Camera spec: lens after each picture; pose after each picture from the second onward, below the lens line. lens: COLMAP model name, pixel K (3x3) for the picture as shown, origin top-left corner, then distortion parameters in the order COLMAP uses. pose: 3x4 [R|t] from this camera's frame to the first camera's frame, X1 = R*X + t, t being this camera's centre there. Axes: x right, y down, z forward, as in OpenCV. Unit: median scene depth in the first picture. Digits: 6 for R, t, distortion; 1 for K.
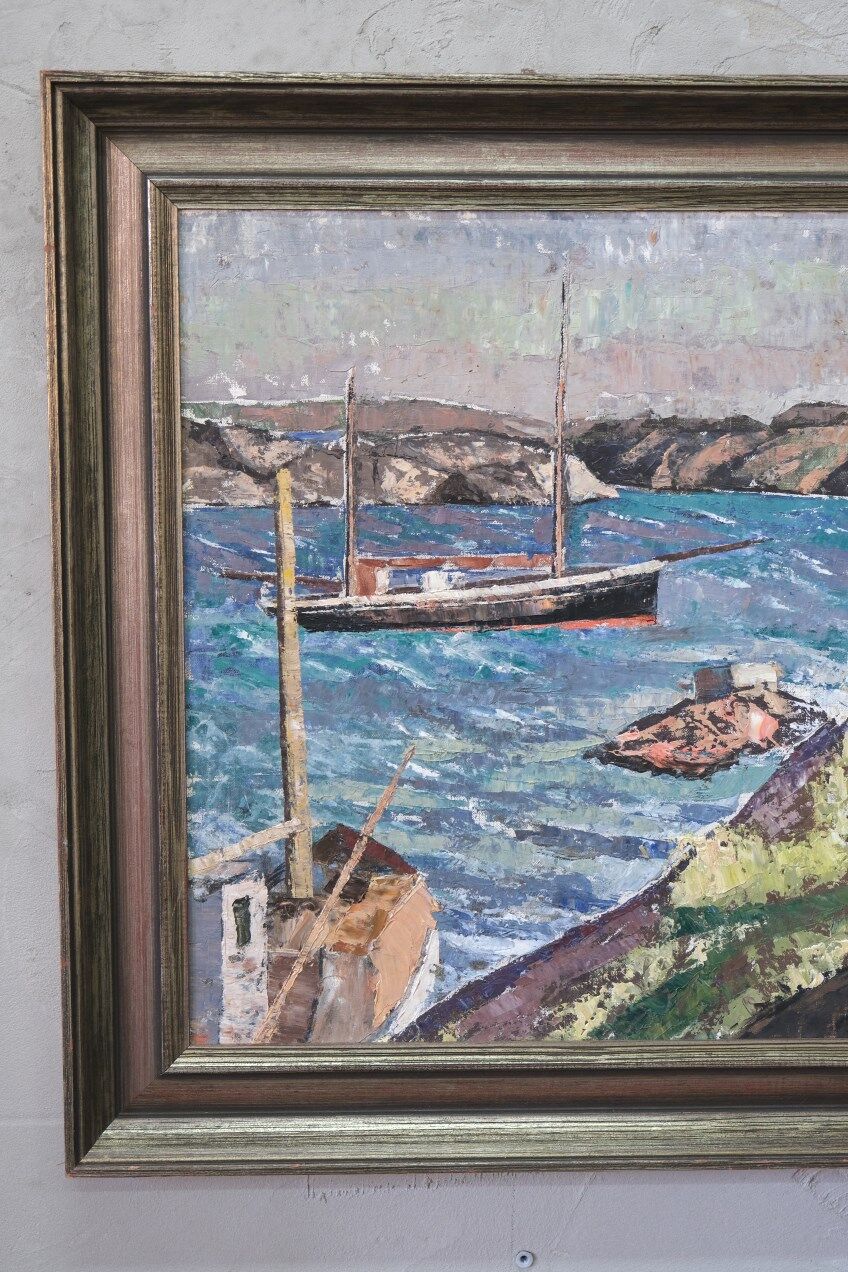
lens RADIAL K [[2144.0, 0, 431.5], [0, 2144.0, 669.8], [0, 0, 1]] dist [-0.019755, 0.000000]
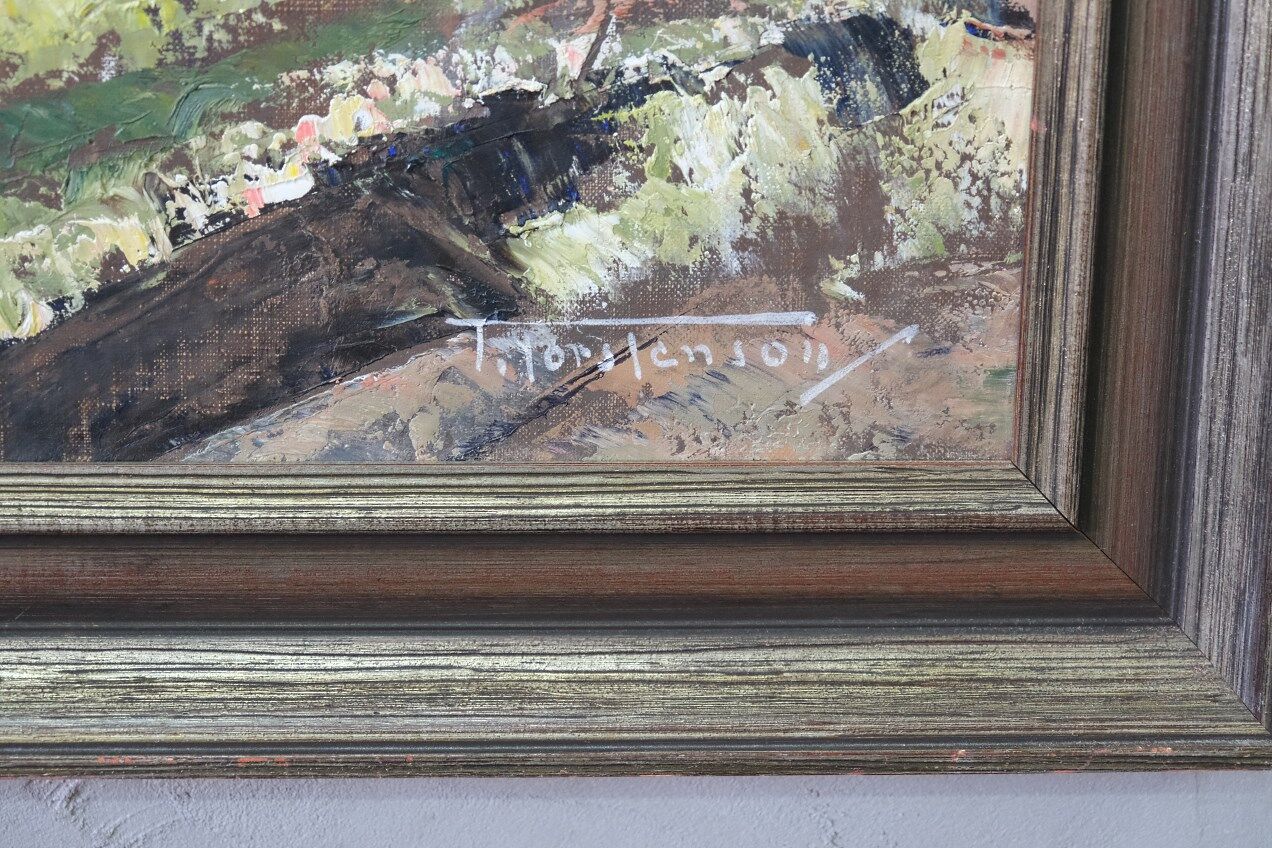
lens RADIAL K [[3591.3, 0, 633.1], [0, 3591.3, 422.7], [0, 0, 1]] dist [-0.092196, 0.000000]
pose [[0.999782, 0.009407, 0.018667, 0.286535], [-0.013094, 0.977942, 0.208464, 0.025699], [-0.016294, -0.208663, 0.977852, 0.362381]]
